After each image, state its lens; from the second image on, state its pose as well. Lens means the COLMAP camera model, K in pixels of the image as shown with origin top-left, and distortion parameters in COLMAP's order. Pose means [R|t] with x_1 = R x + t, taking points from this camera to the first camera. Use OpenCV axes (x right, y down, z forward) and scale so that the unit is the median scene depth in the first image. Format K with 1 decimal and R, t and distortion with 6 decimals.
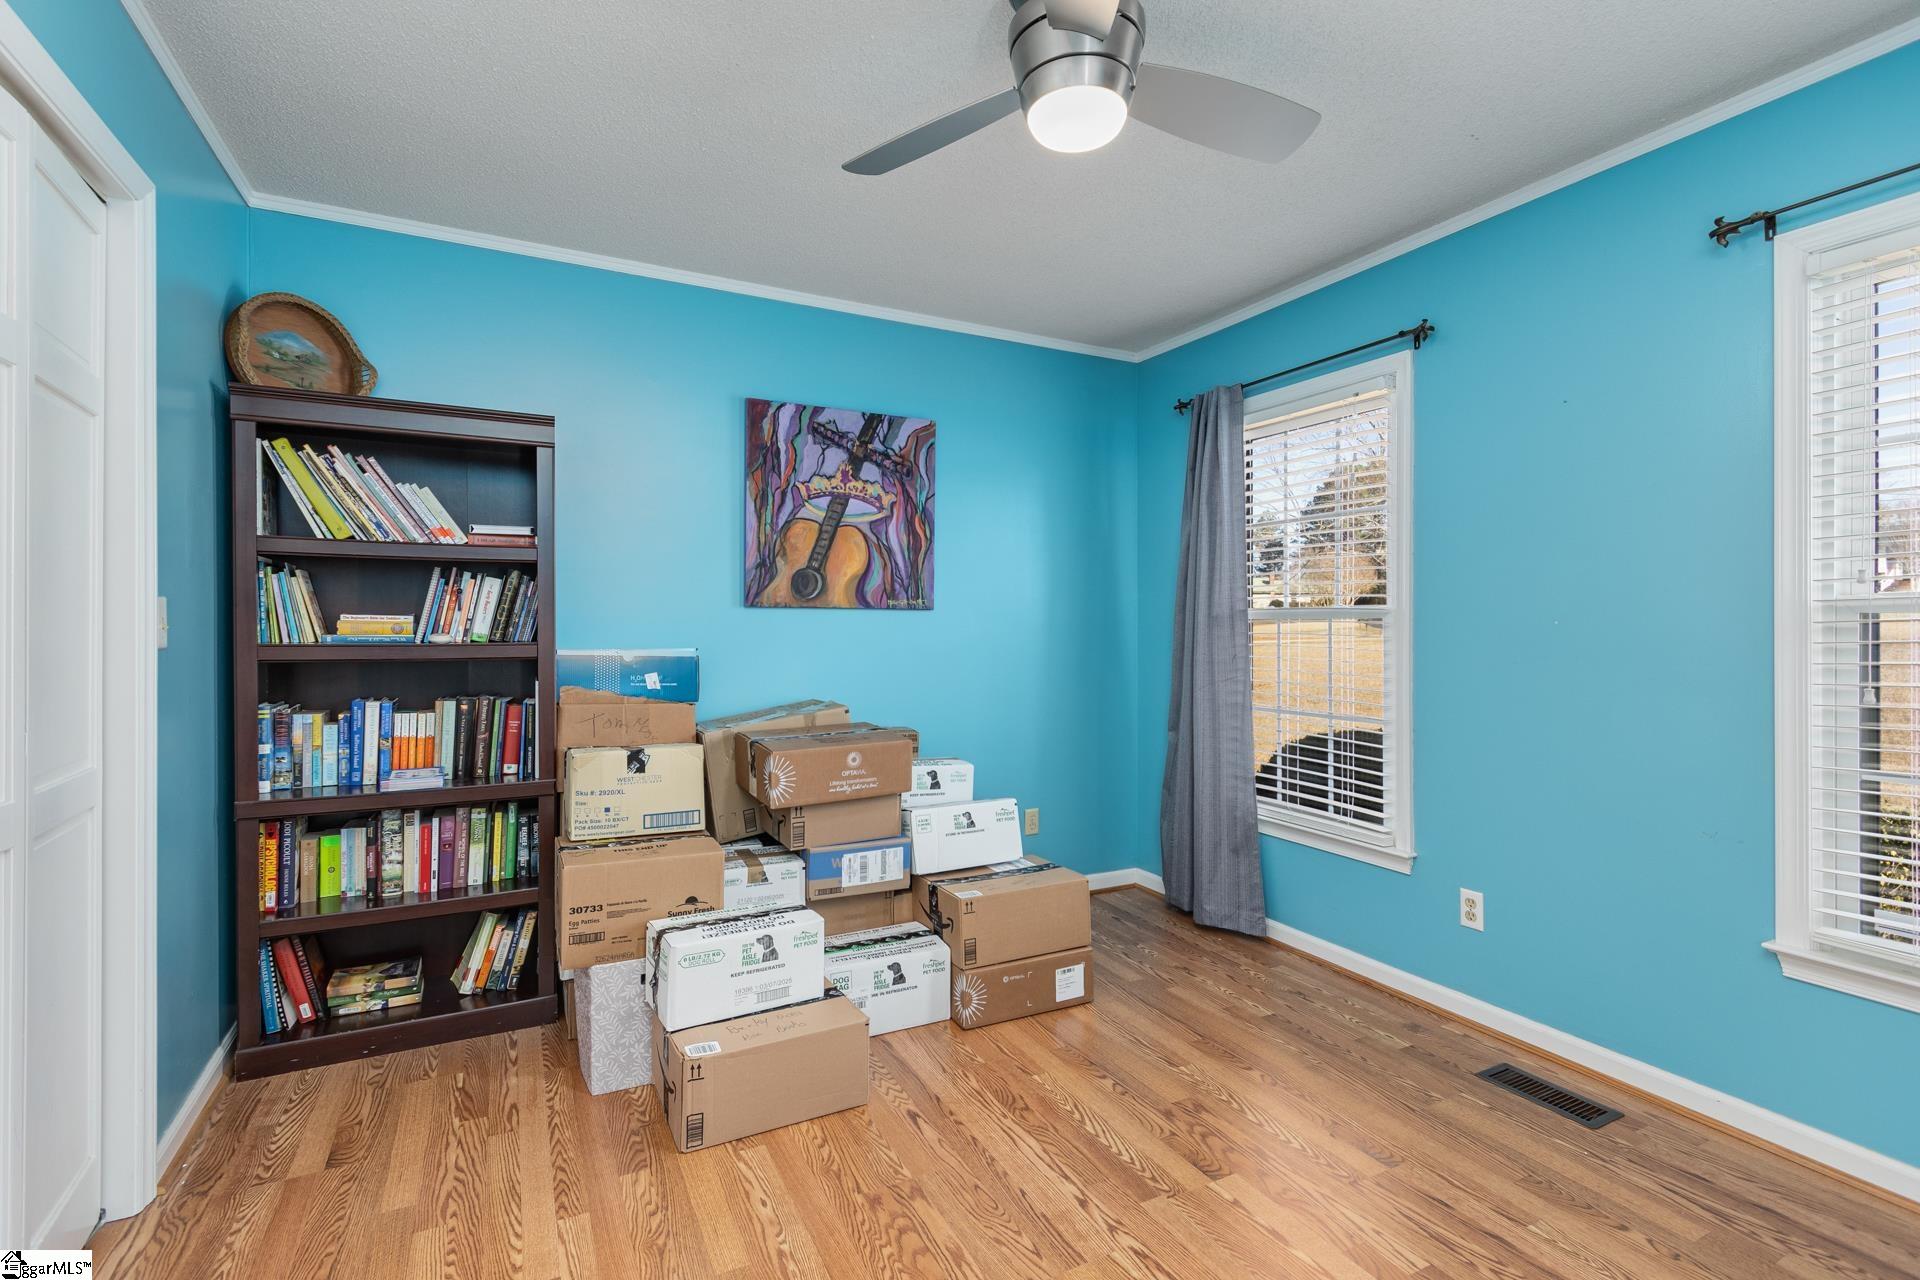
lens RADIAL K [[885.6, 0, 943.3], [0, 885.6, 624.7], [0, 0, 1]] dist [0.003899, -0.001624]
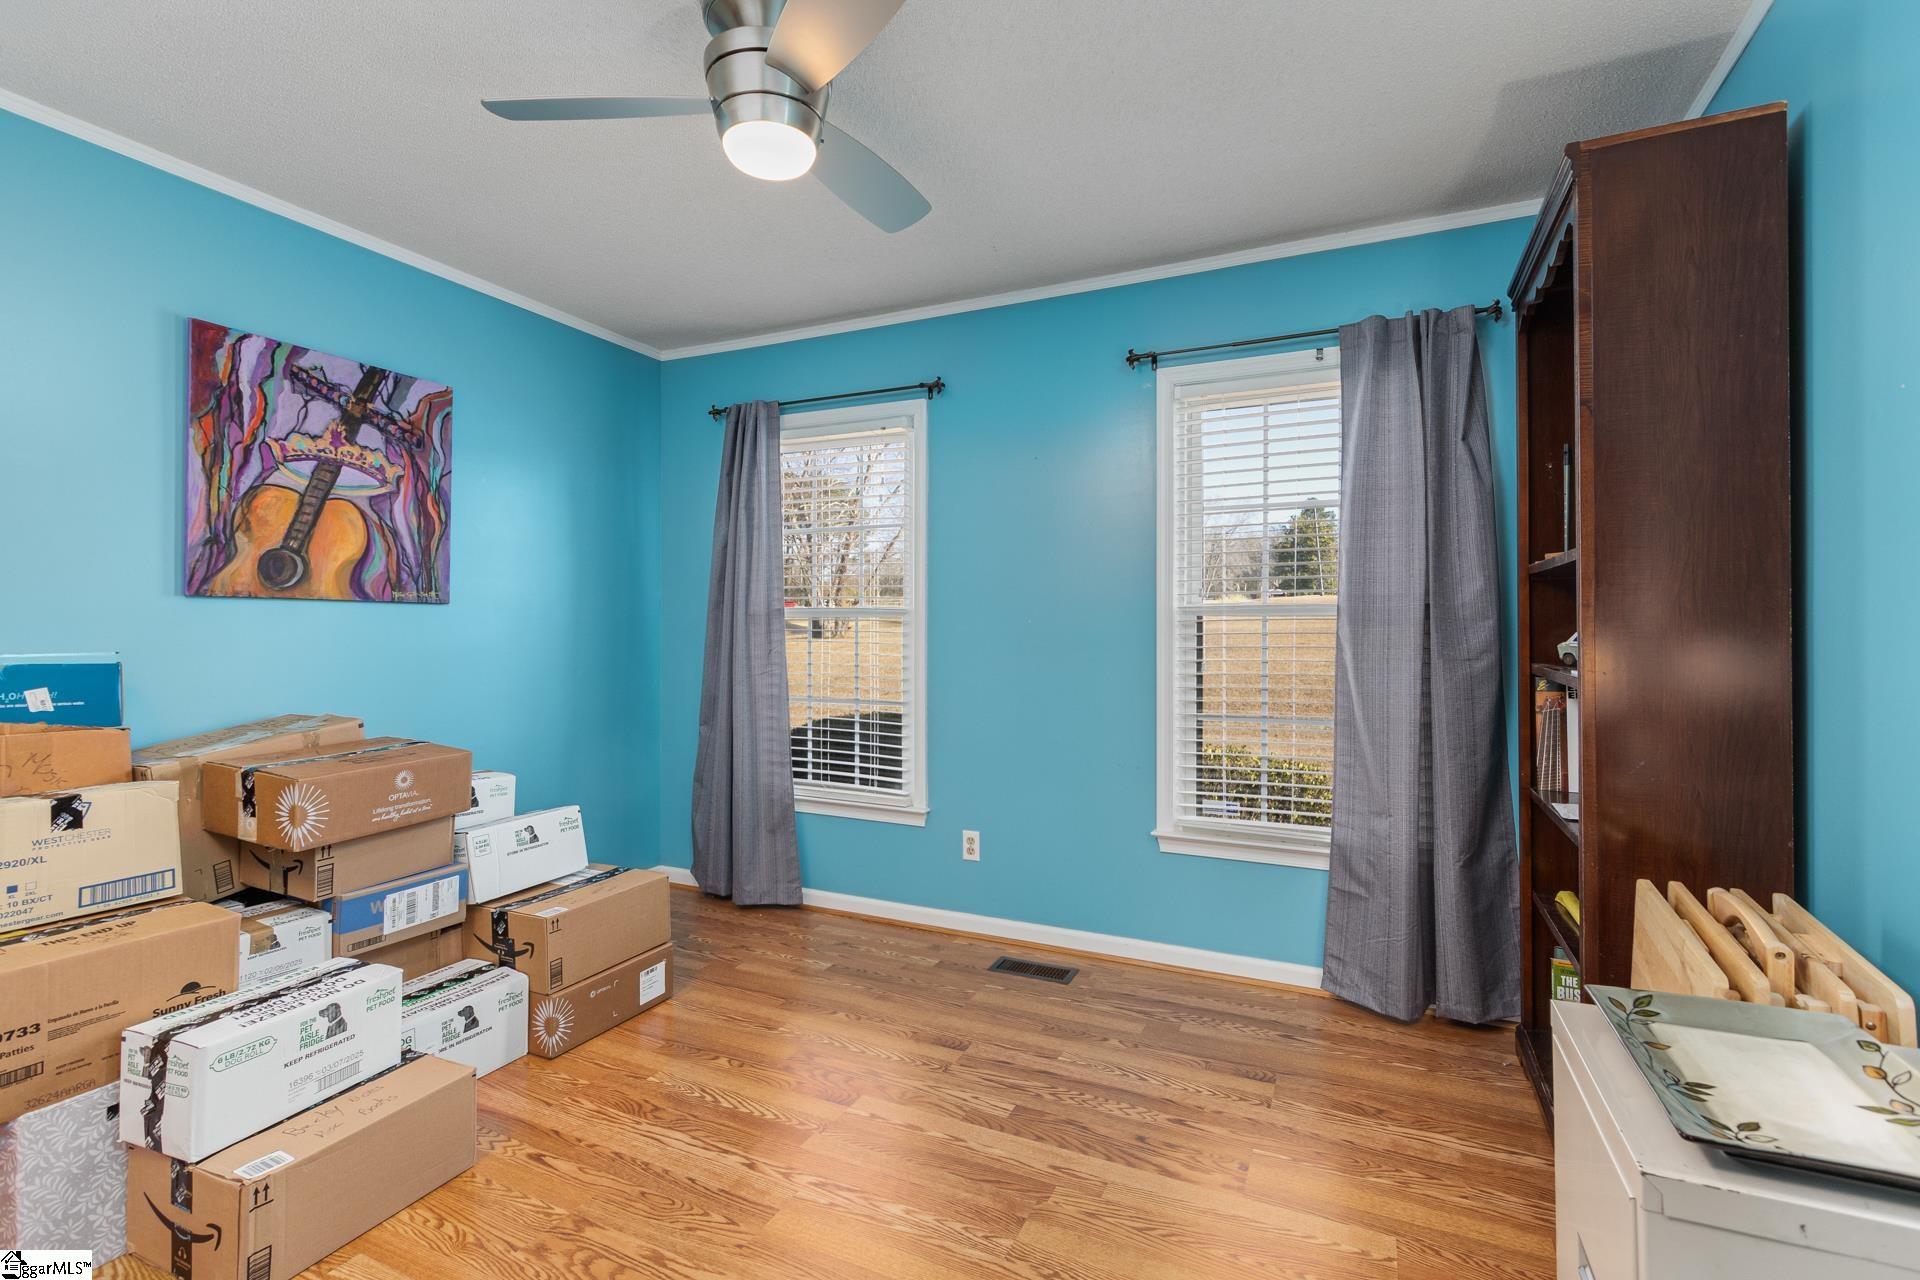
lens RADIAL K [[885.6, 0, 954.0], [0, 885.6, 623.3], [0, 0, 1]] dist [0.003899, -0.001624]
pose [[0.785559, 0.002710, 0.618781, -0.214402], [-0.001900, 0.999996, -0.001967, 0.003704], [-0.618784, 0.000370, 0.785561, 0.012371]]
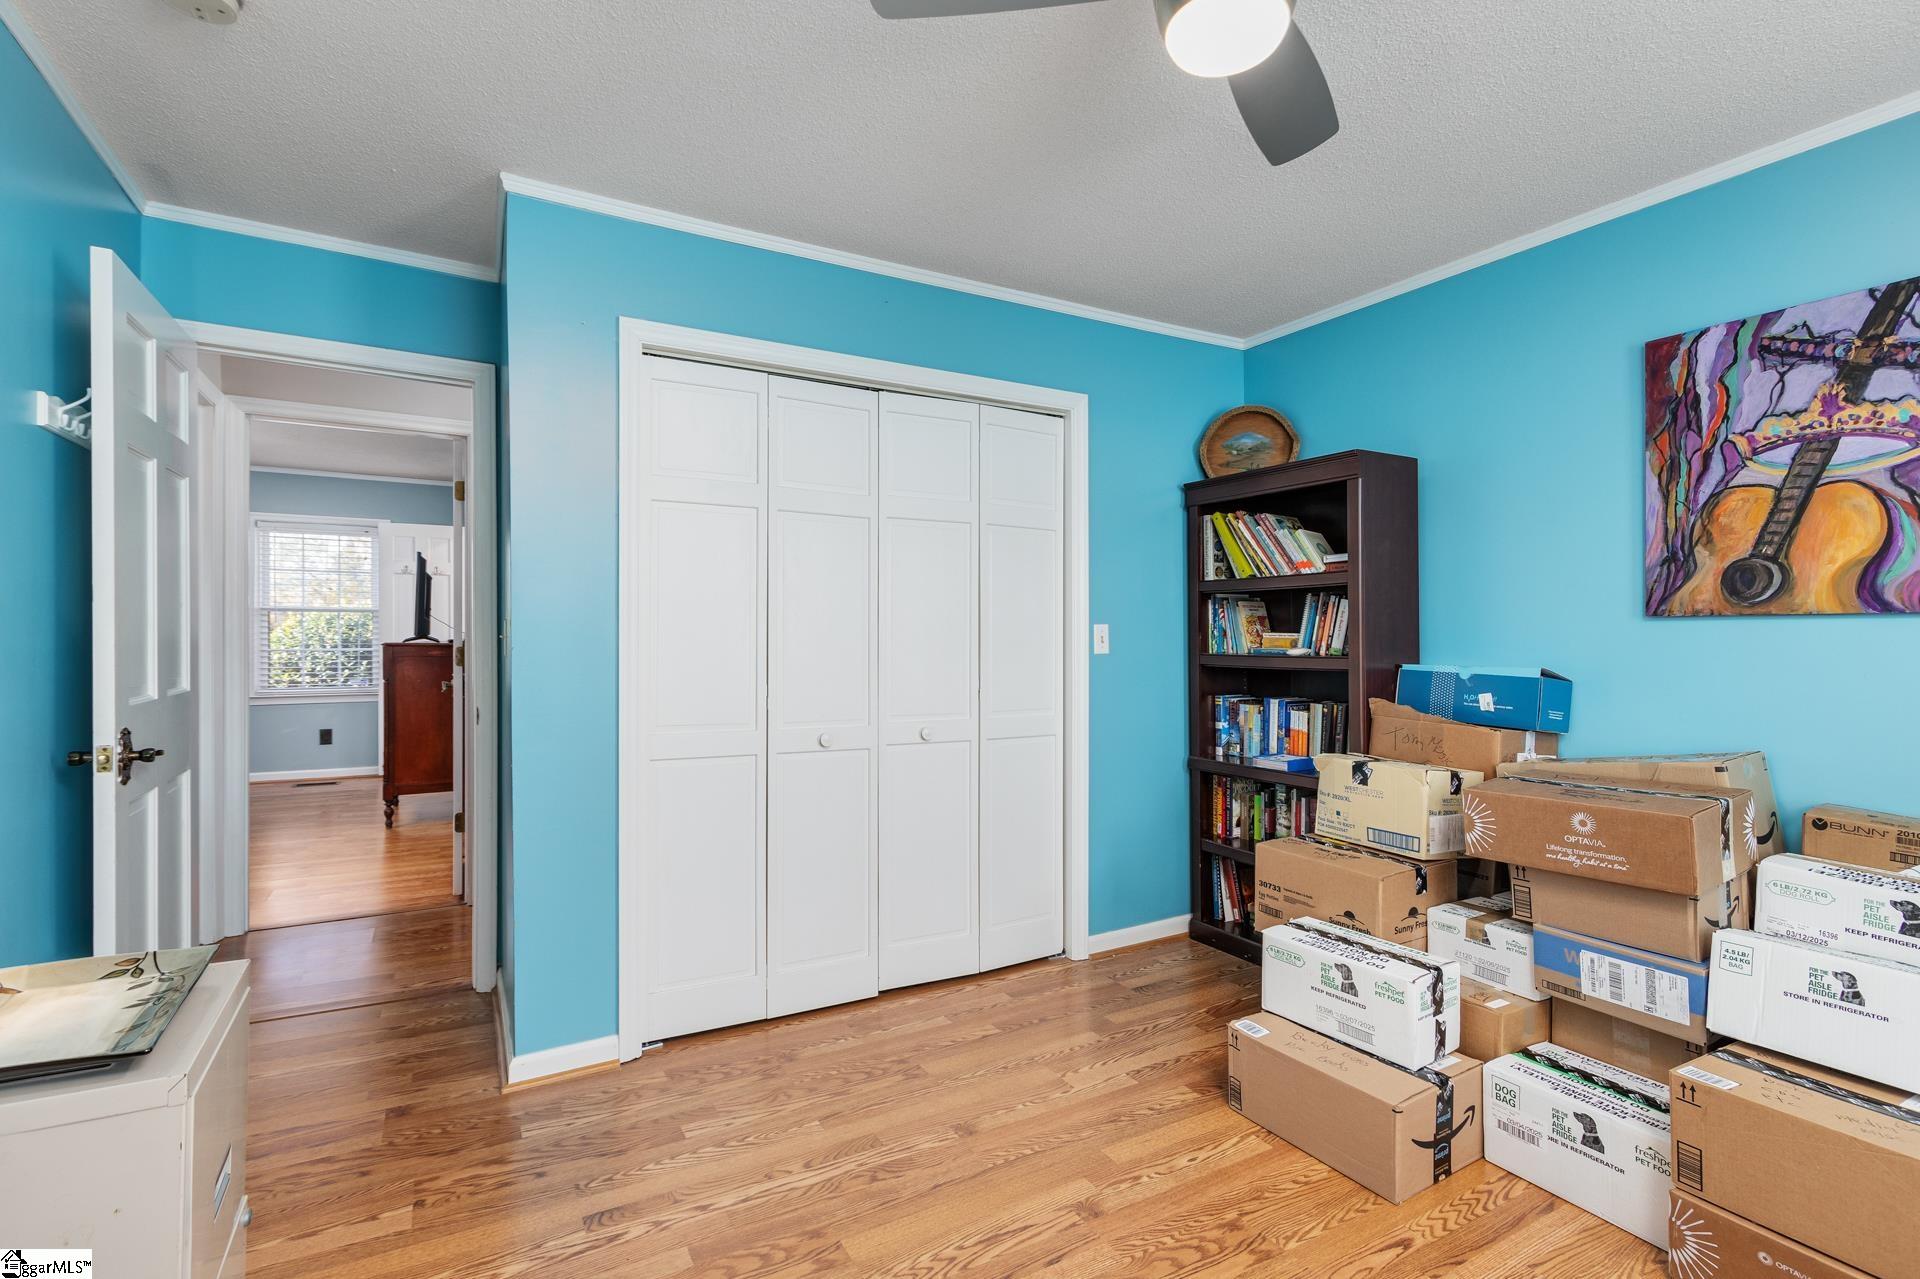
lens RADIAL K [[885.6, 0, 960.9], [0, 885.6, 647.1], [0, 0, 1]] dist [0.003899, -0.001624]
pose [[0.056858, 0.006742, -0.998360, 0.611096], [-0.001906, 0.999976, 0.006644, 0.001733], [0.998380, 0.001525, 0.056870, 0.445318]]
